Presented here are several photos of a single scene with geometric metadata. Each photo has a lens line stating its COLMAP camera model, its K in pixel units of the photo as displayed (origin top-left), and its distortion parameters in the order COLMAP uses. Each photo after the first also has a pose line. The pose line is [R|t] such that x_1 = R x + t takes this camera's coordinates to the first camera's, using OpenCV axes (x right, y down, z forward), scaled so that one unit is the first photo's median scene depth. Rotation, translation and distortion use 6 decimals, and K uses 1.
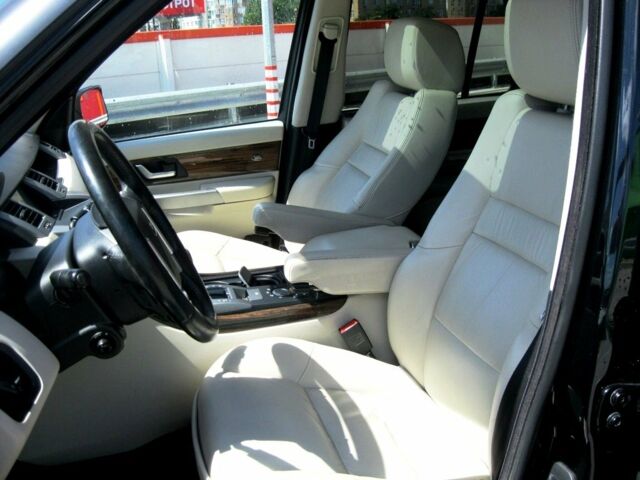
lens RADIAL K [[653.3, 0, 320.0], [0, 653.3, 240.0], [0, 0, 1]] dist [-0.124843, 0.053225]
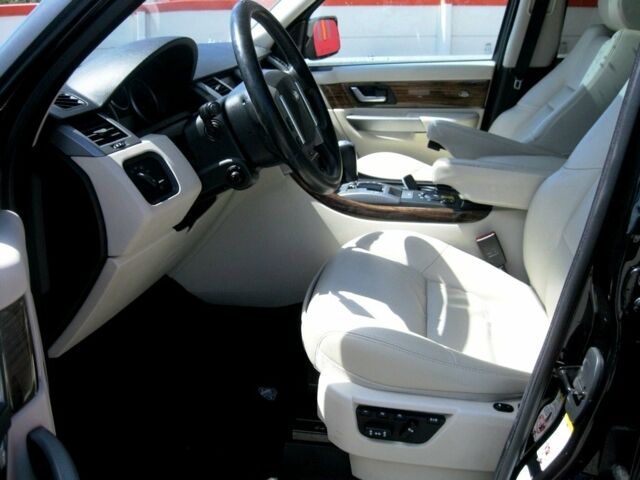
lens RADIAL K [[663.3, 0, 320.0], [0, 663.3, 240.0], [0, 0, 1]] dist [-0.111441, 0.023316]
pose [[0.901300, 0.172383, -0.397420, 0.224364], [-0.162588, 0.984958, 0.058502, 0.118314], [0.401527, 0.011888, 0.915770, -0.075986]]
